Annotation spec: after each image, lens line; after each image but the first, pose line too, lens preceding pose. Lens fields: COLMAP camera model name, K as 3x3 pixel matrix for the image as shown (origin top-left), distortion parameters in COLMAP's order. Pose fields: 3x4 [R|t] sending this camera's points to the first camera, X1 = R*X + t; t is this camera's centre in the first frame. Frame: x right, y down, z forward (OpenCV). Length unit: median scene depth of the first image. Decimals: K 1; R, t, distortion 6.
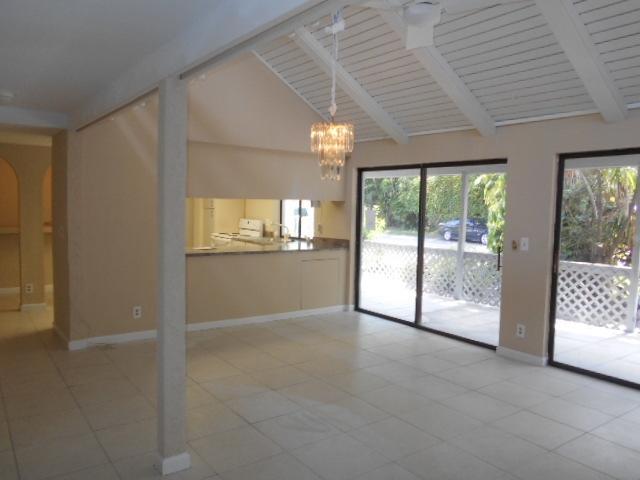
lens RADIAL K [[508.4, 0, 320.0], [0, 508.4, 240.0], [0, 0, 1]] dist [-0.005037, 0.000354]
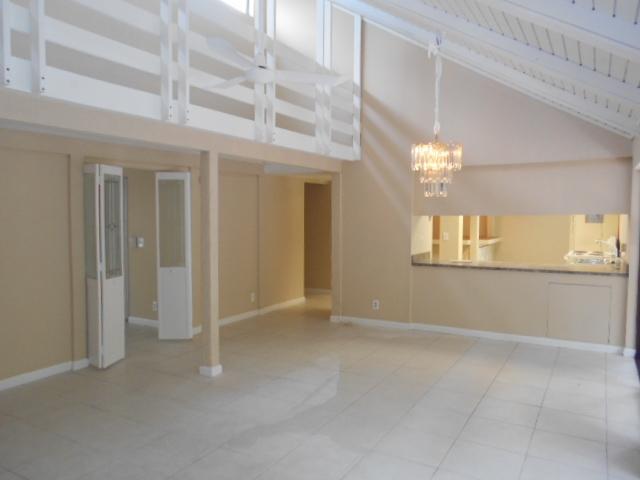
lens RADIAL K [[508.4, 0, 320.0], [0, 508.4, 240.0], [0, 0, 1]] dist [-0.005037, 0.000354]
pose [[0.426803, 0.029055, -0.903878, 0.802740], [-0.054629, 0.998487, 0.006300, -0.023781], [0.902693, 0.046689, 0.427745, 0.336357]]
